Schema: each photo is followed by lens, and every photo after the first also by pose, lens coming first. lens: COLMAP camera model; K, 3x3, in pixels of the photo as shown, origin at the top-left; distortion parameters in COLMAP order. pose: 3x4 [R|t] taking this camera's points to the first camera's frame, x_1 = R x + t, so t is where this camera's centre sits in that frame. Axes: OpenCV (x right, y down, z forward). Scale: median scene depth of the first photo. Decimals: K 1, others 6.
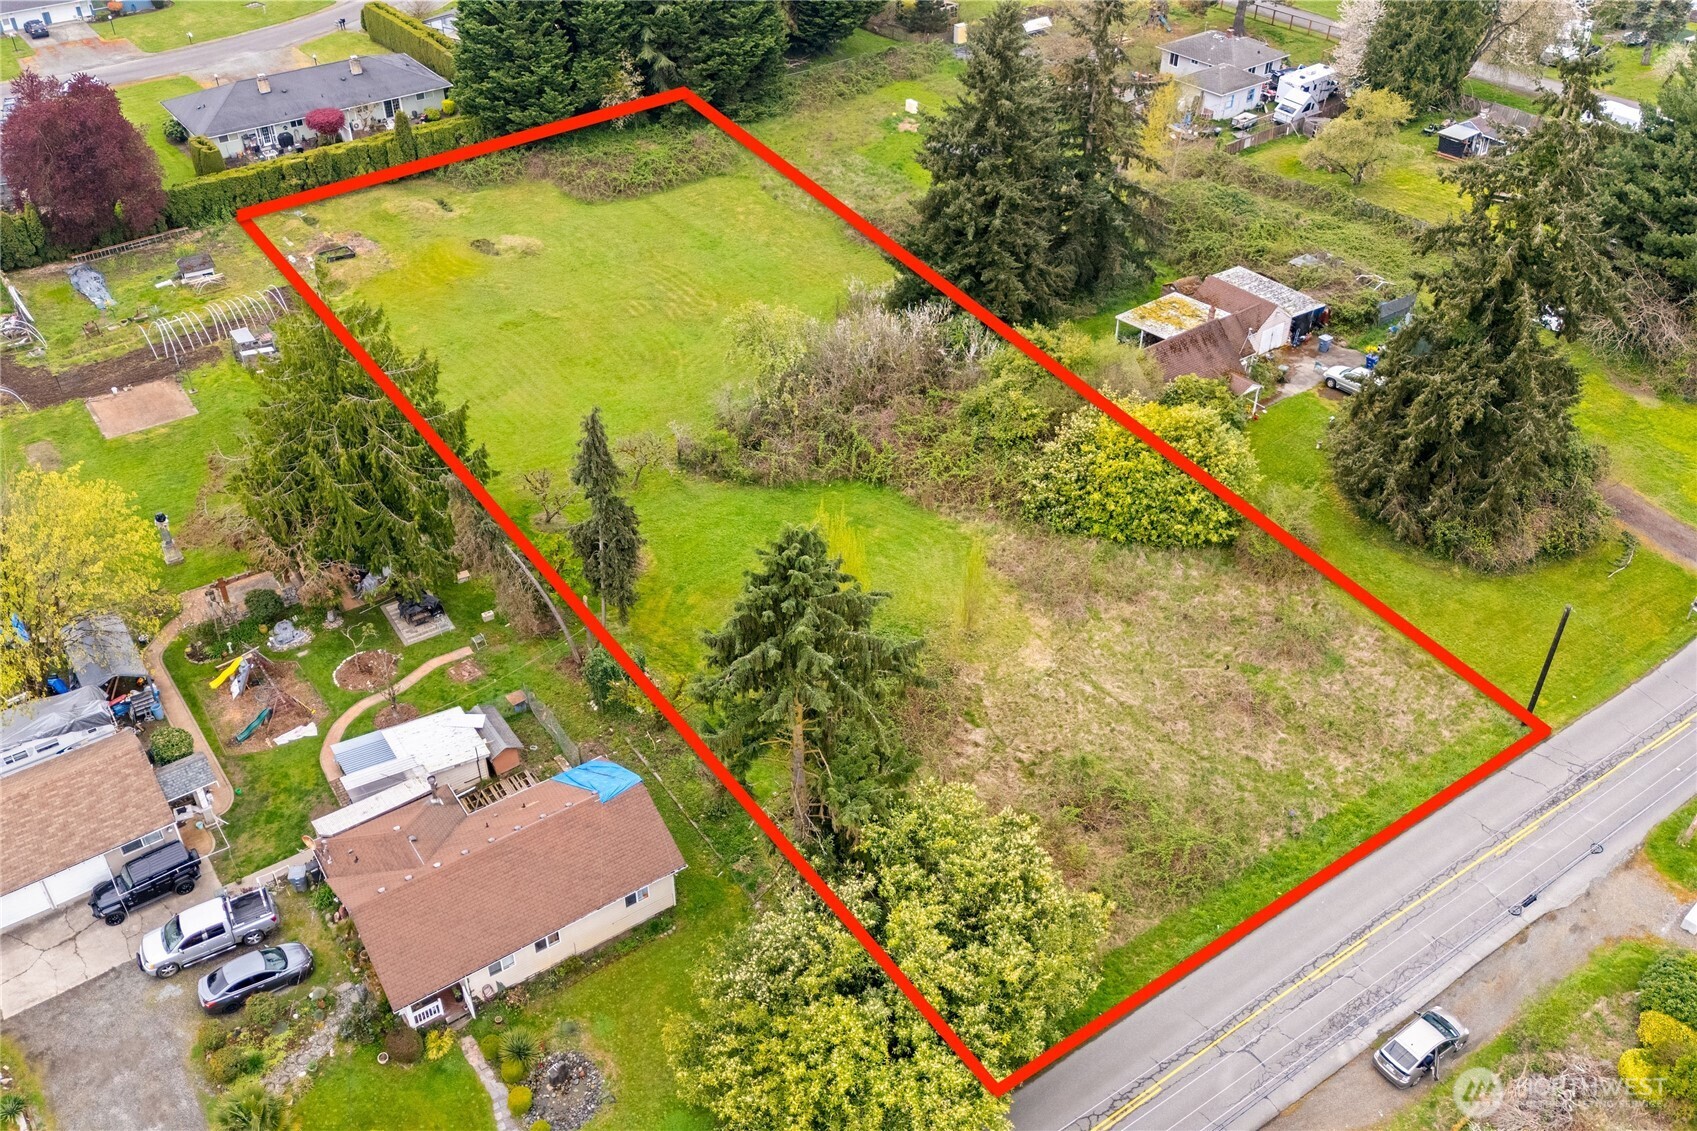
lens RADIAL K [[1471.7, 0, 813.6], [0, 1471.7, 562.4], [0, 0, 1]] dist [0.042893, -0.007121]
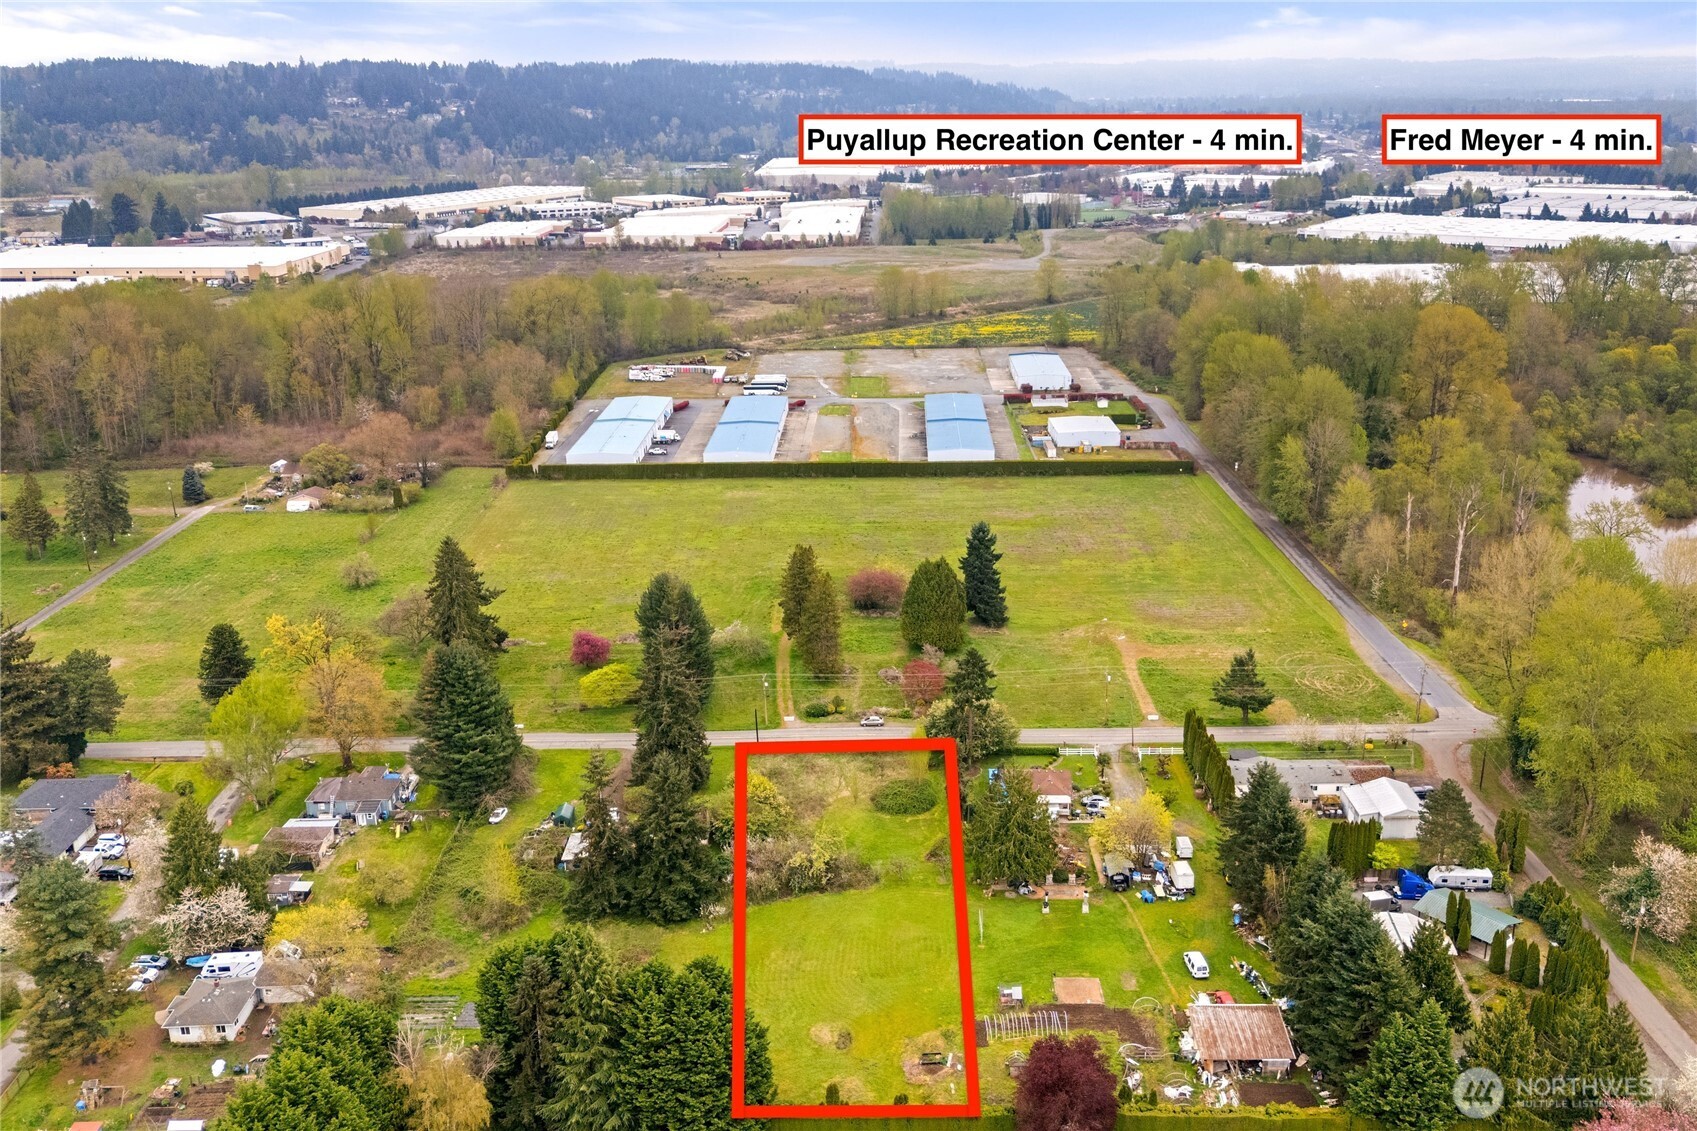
lens RADIAL K [[1479.4, 0, 904.3], [0, 1479.4, 563.5], [0, 0, 1]] dist [0.184423, -0.496083]
pose [[-0.825434, -0.164932, 0.539867, -1.055989], [0.347654, 0.604947, 0.716363, -1.641328], [-0.444742, 0.778997, -0.442005, 1.324057]]
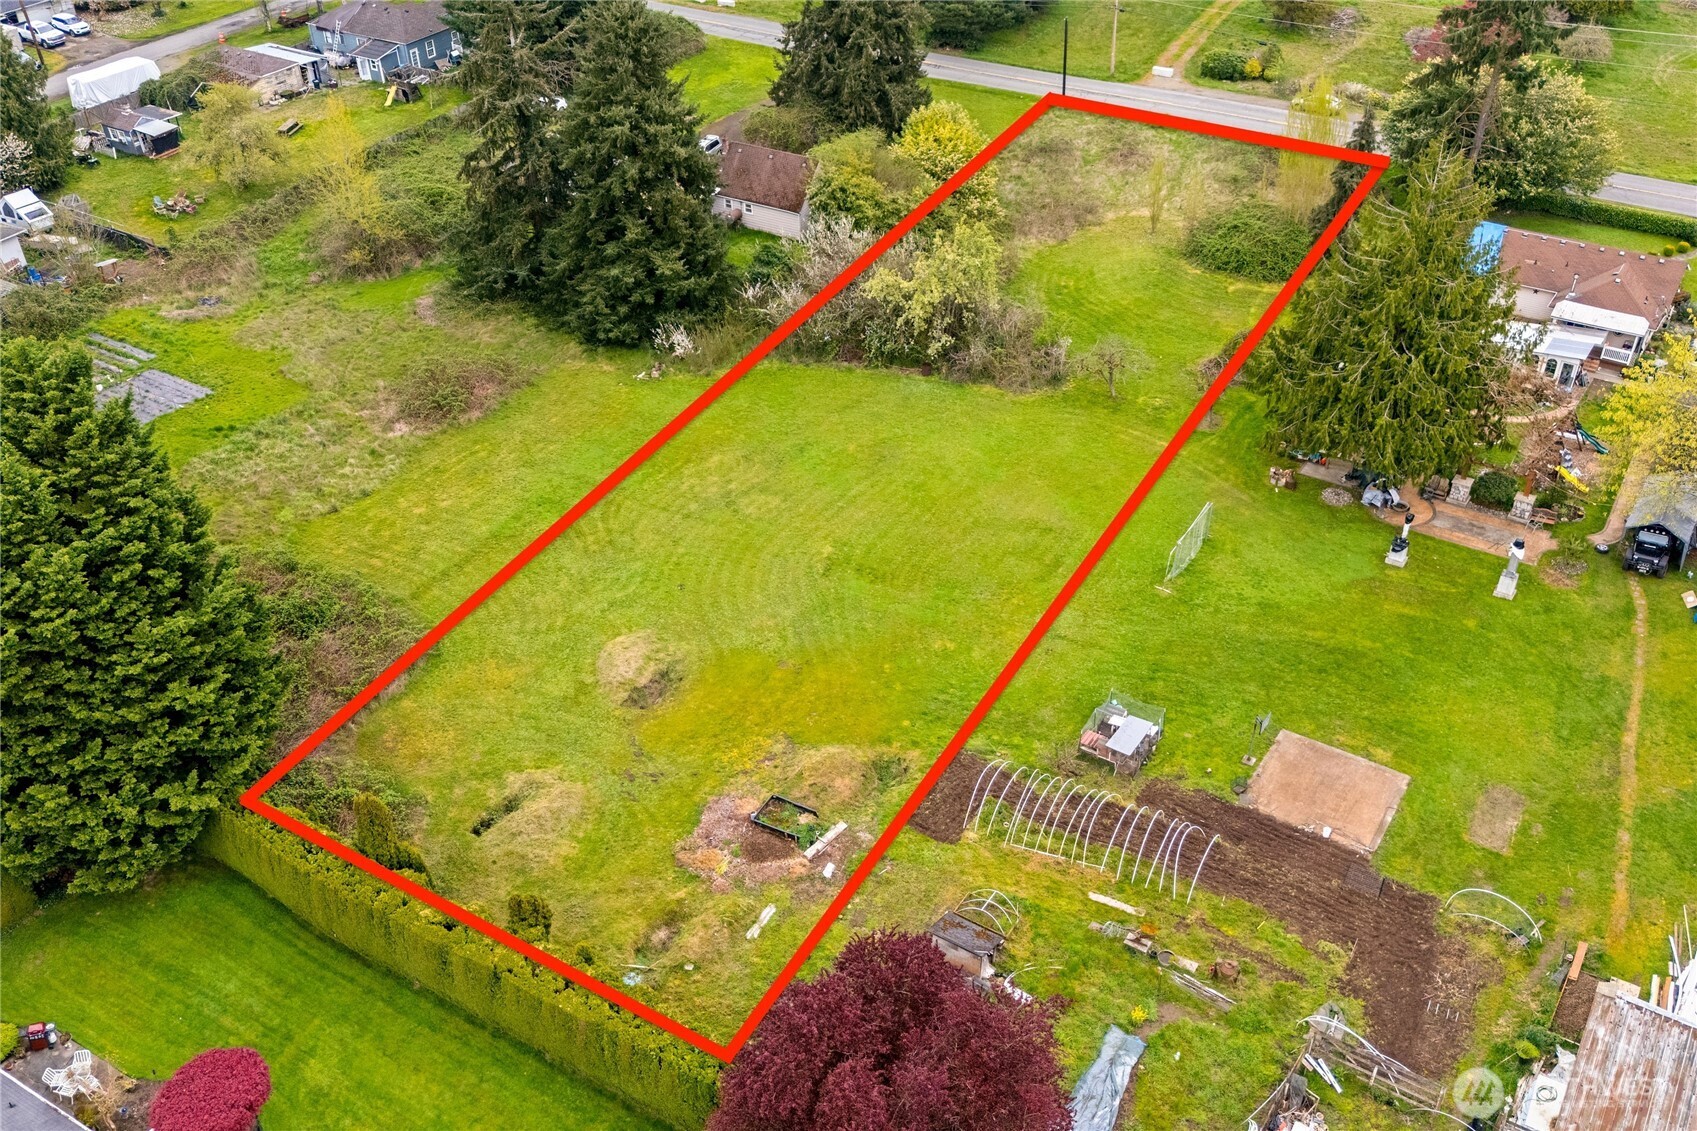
lens RADIAL K [[1535.4, 0, 856.2], [0, 1535.4, 595.9], [0, 0, 1]] dist [0.096794, -0.159416]
pose [[-0.399164, -0.540852, 0.740370, -0.722503], [0.562754, 0.492981, 0.663534, -0.624306], [-0.723862, 0.681505, 0.107586, 0.886168]]
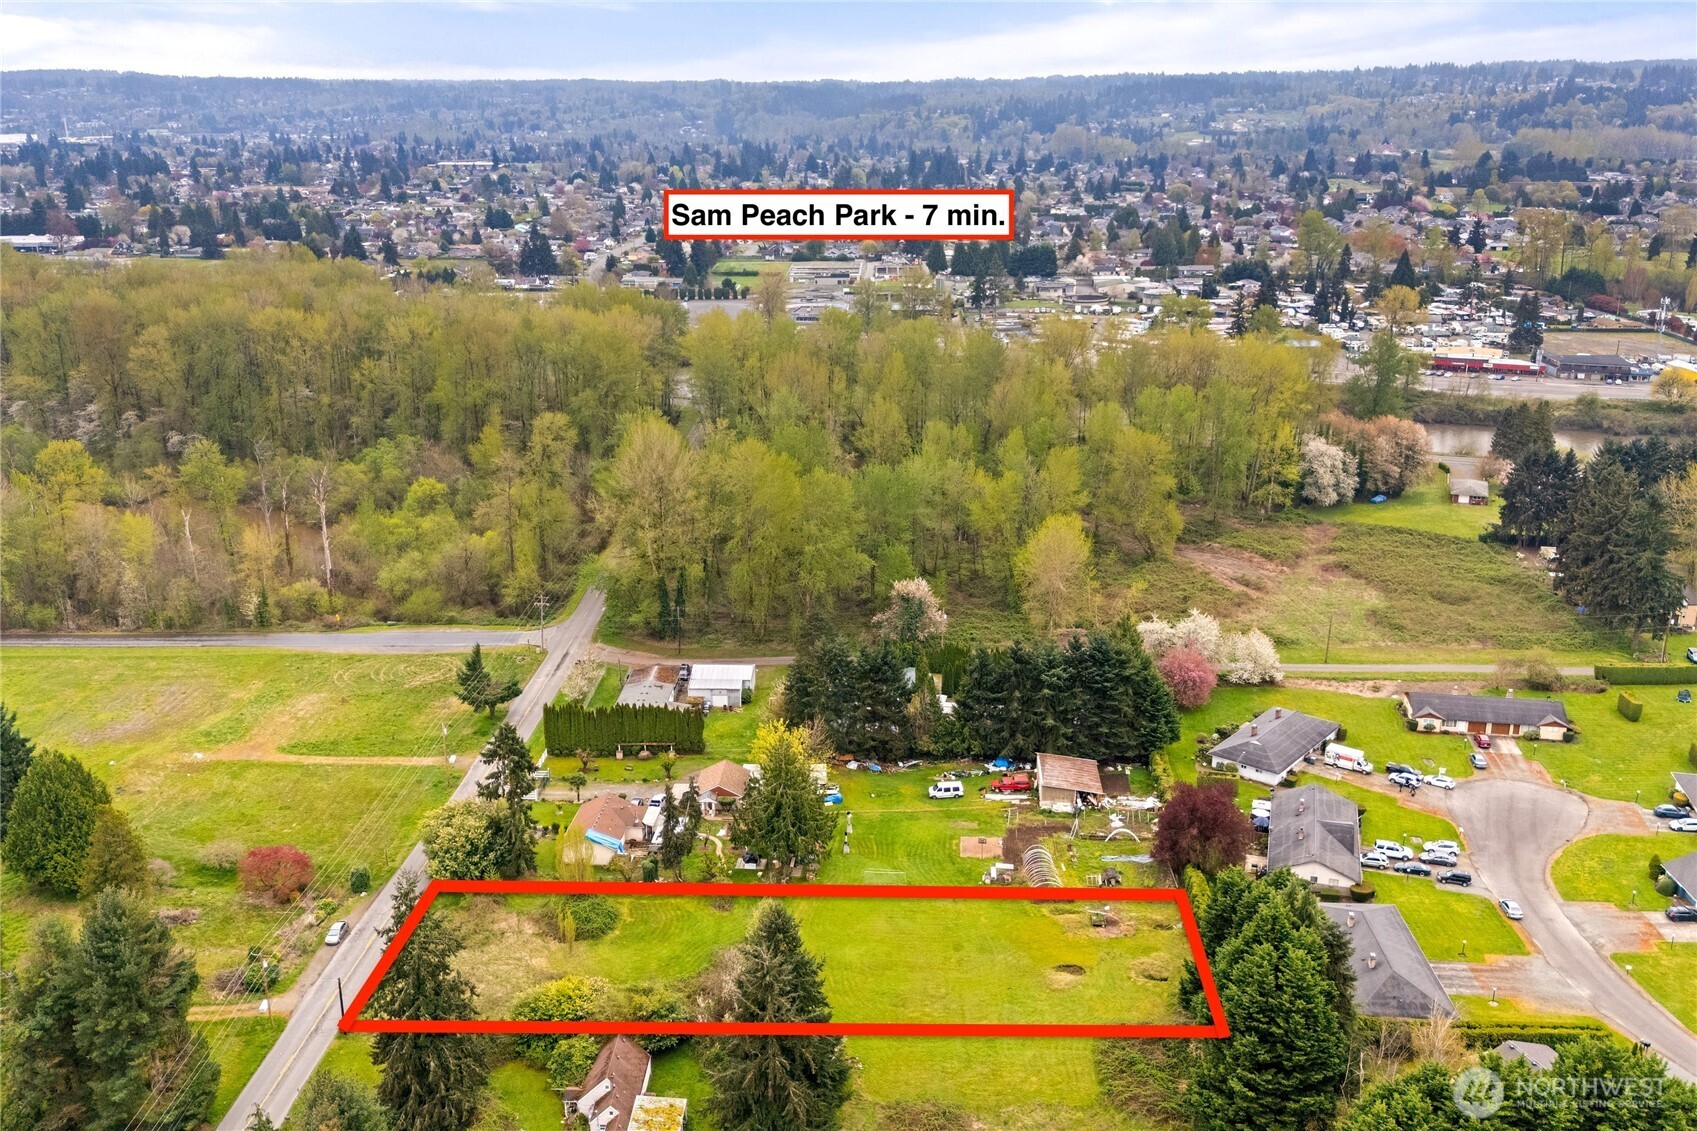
lens RADIAL K [[1451.5, 0, 848.5], [0, 1451.5, 565.5], [0, 0, 1]] dist [0.204549, -0.590354]
pose [[-0.619093, 0.245890, -0.745830, 0.961501], [-0.464540, 0.651075, 0.600253, -1.318505], [0.633187, 0.718080, -0.288851, 1.038168]]
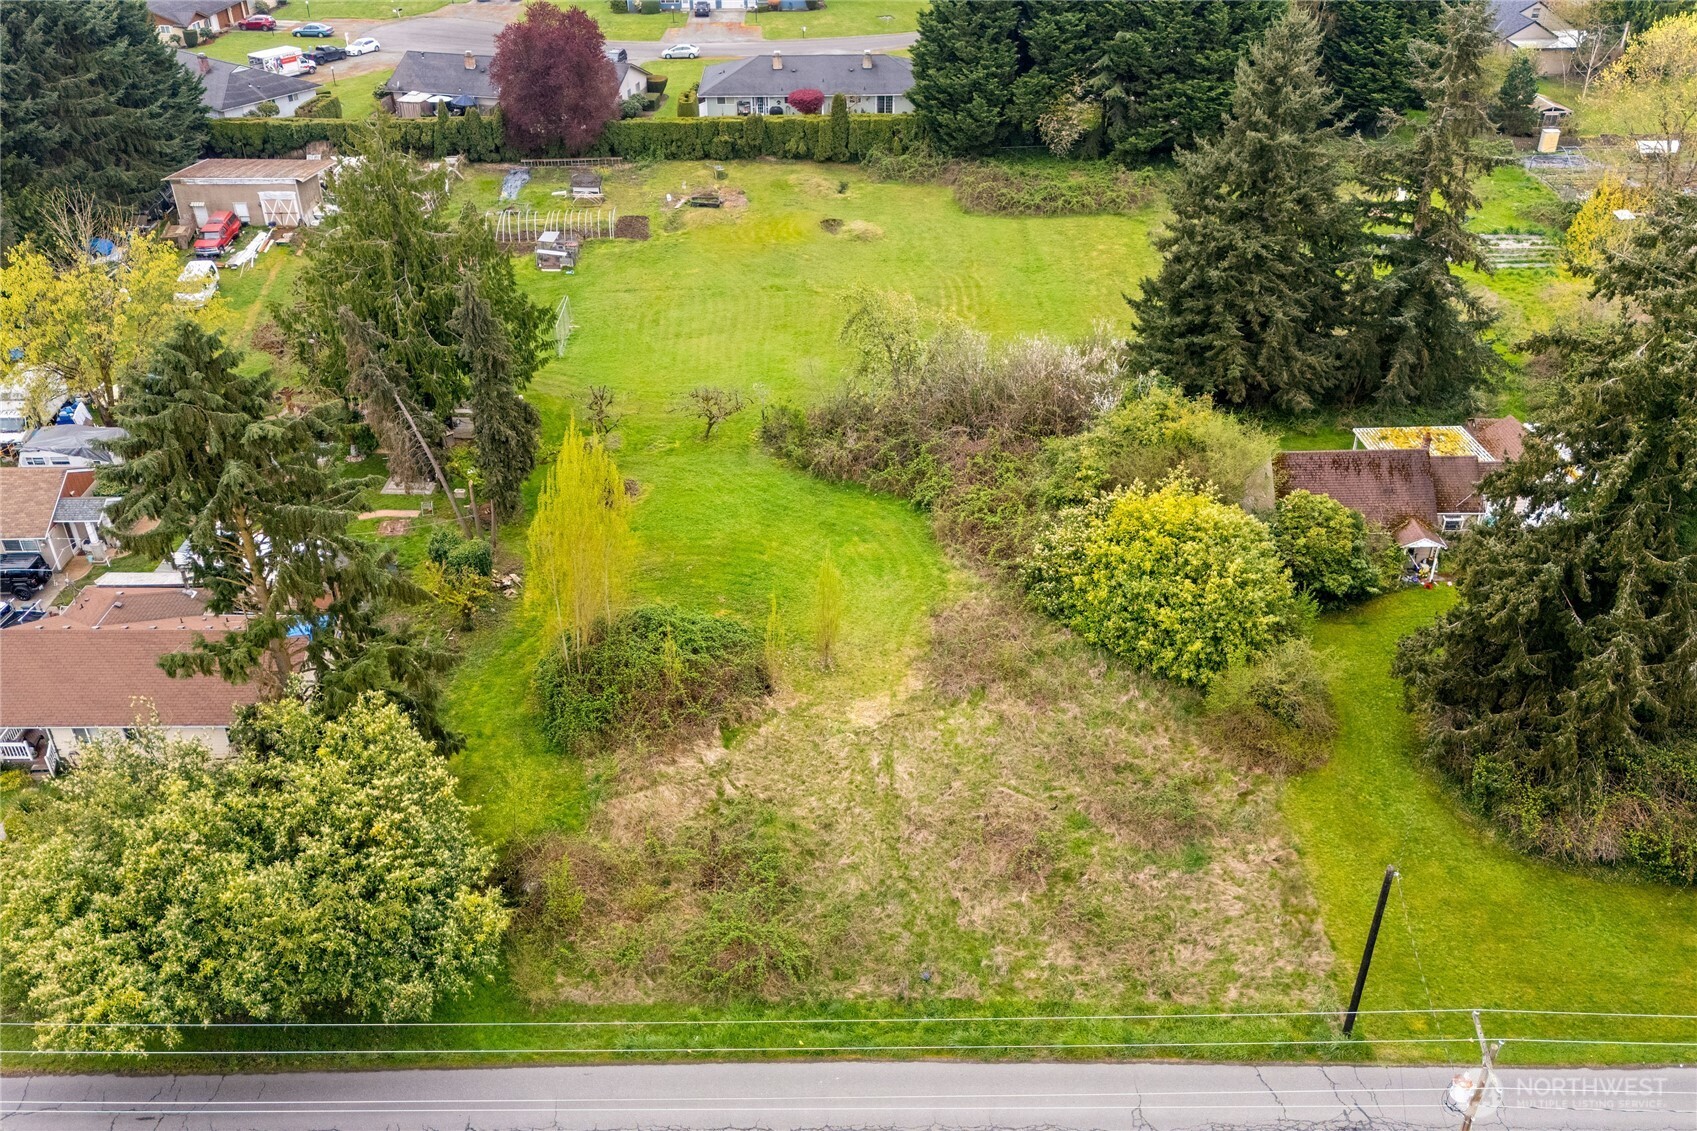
lens RADIAL K [[1478.1, 0, 848.5], [0, 1478.1, 565.5], [0, 0, 1]] dist [0.092651, -0.124335]
pose [[0.824095, 0.304490, -0.477654, 0.352594], [-0.341162, 0.939945, 0.010581, -0.013062], [0.452190, 0.154238, 0.878484, 0.169257]]
